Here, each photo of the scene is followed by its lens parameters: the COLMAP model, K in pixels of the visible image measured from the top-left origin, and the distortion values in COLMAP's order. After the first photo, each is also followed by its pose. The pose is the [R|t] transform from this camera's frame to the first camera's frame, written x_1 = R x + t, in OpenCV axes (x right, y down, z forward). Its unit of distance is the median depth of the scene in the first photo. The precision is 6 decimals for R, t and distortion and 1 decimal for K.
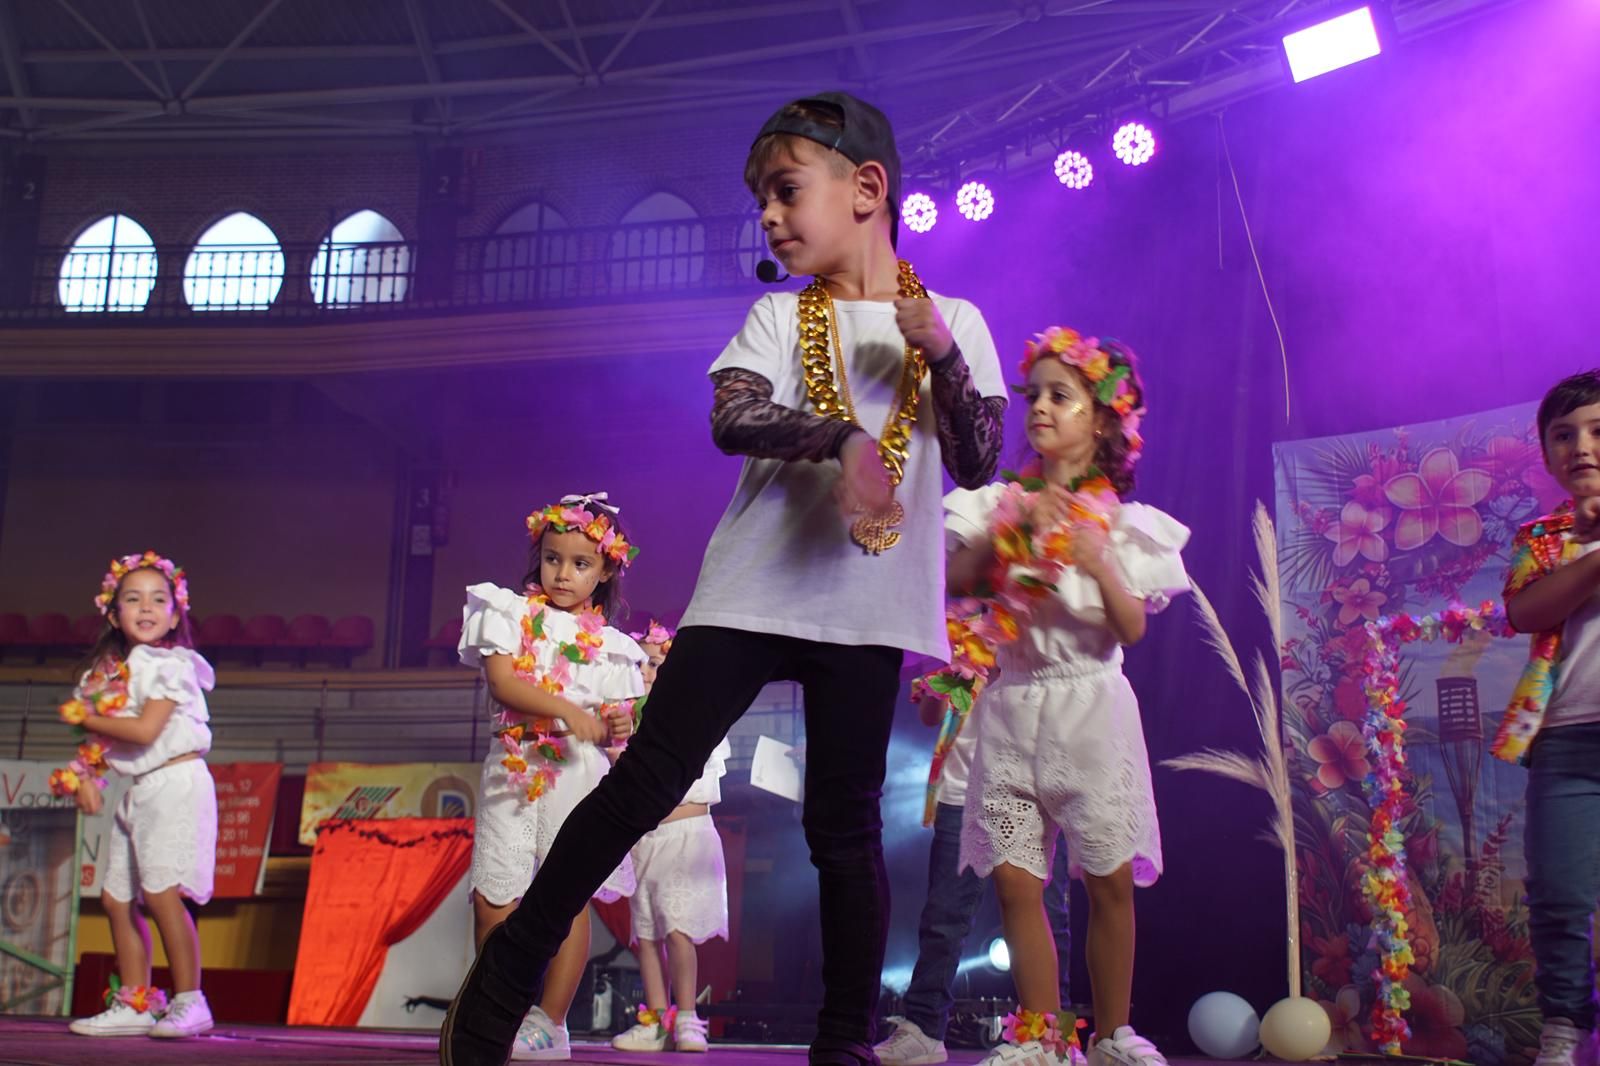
lens RADIAL K [[2020.5, 0, 801.9], [0, 2020.5, 566.8], [0, 0, 1]] dist [-0.041799, -0.006632]
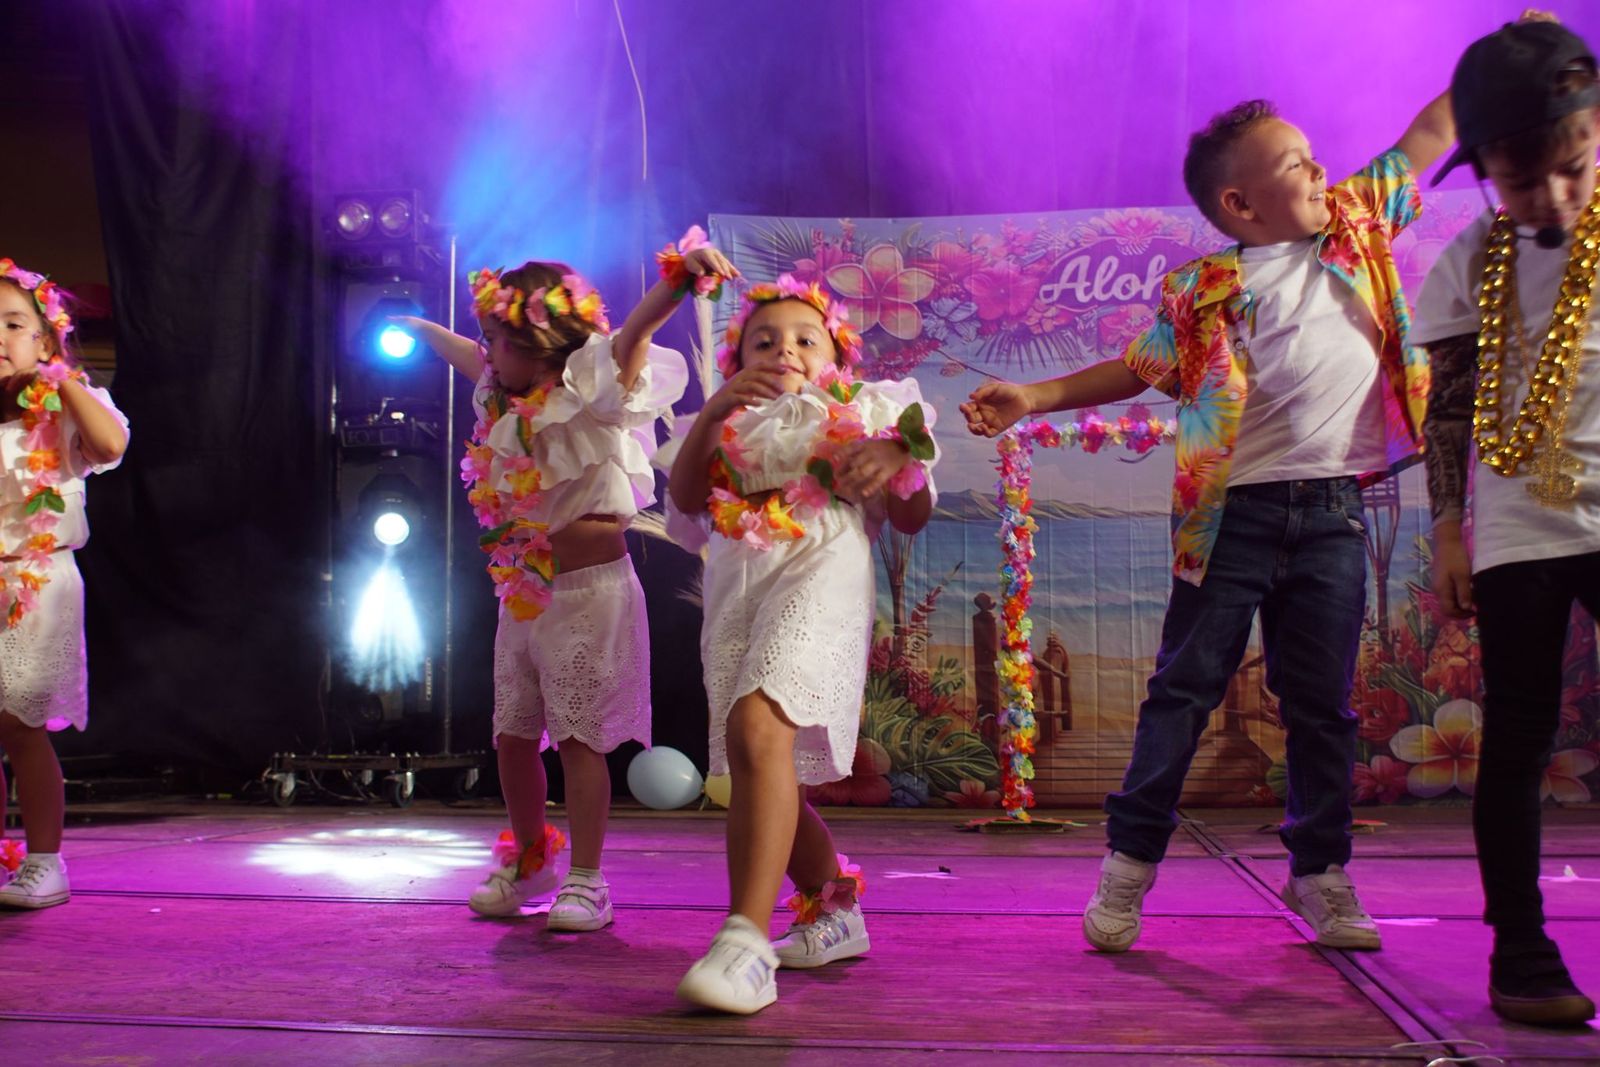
lens RADIAL K [[1944.3, 0, 808.8], [0, 1944.3, 559.8], [0, 0, 1]] dist [-0.132934, 0.225549]
pose [[0.804366, 0.022410, 0.593711, -0.335379], [-0.111509, 0.987225, 0.113810, -0.006220], [-0.583576, -0.157749, 0.796589, 0.178164]]
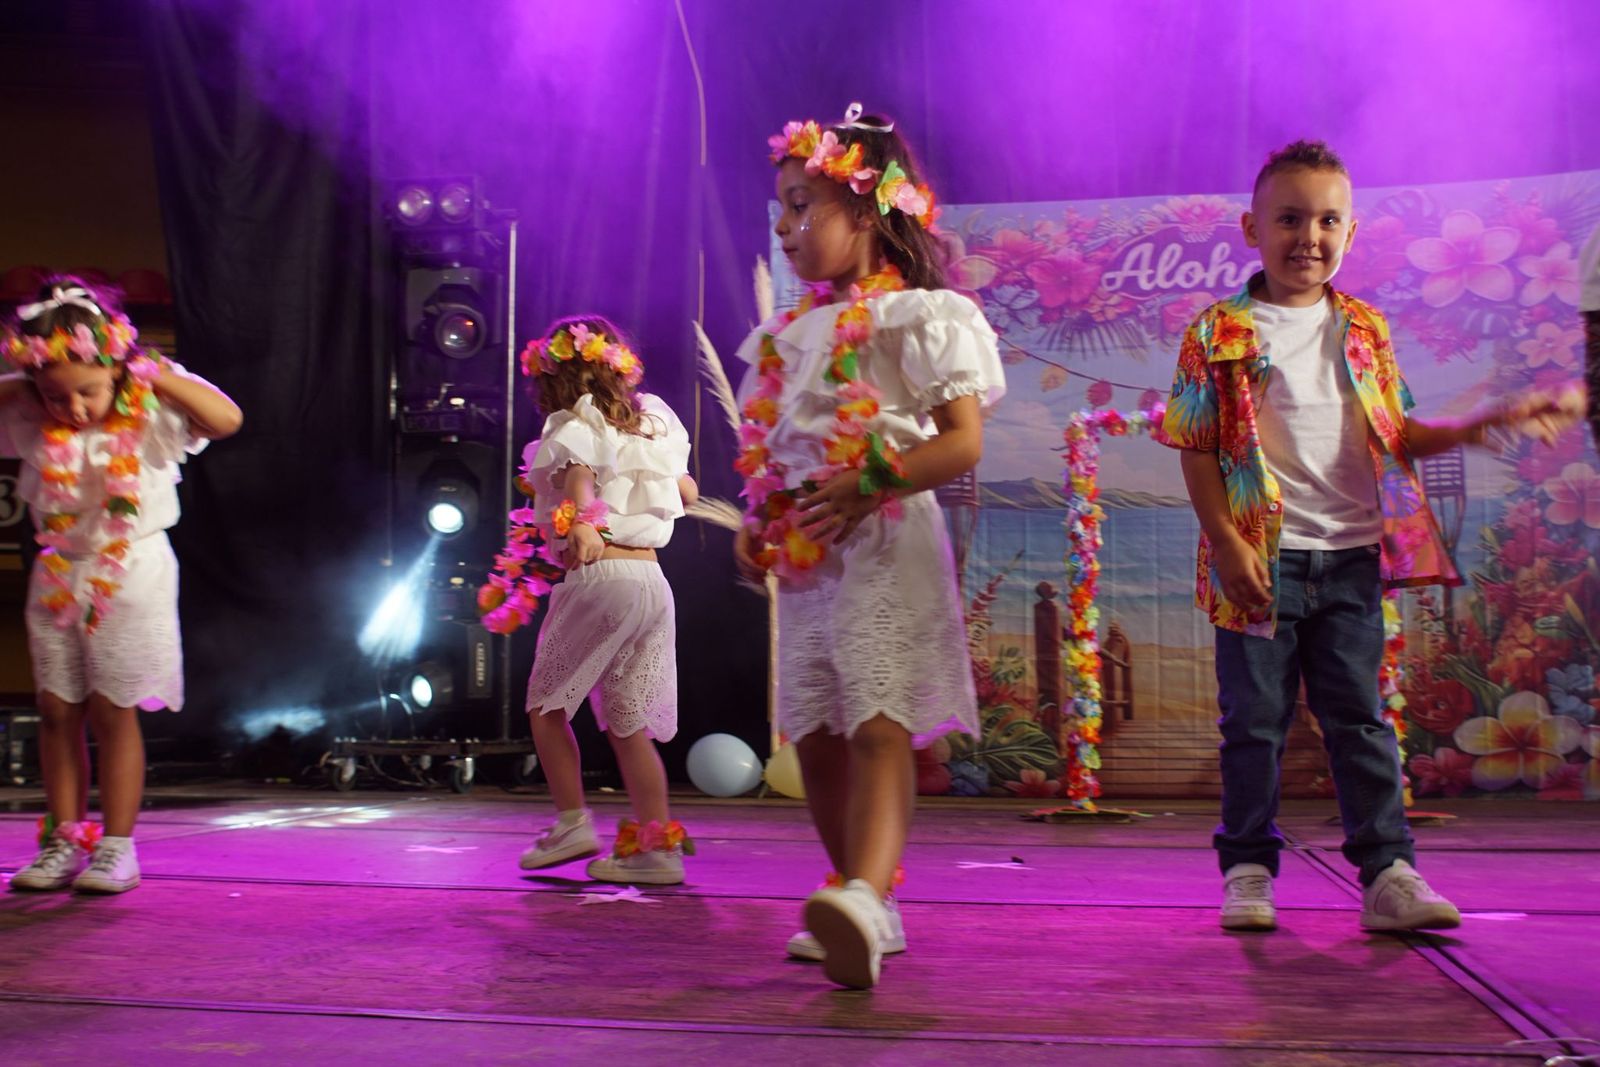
lens RADIAL K [[1944.3, 0, 808.8], [0, 1944.3, 559.8], [0, 0, 1]] dist [-0.132934, 0.225549]
pose [[0.816566, 0.022349, 0.576820, -0.342435], [-0.113588, 0.985935, 0.122599, -0.004880], [-0.565967, -0.165630, 0.807619, 0.186270]]
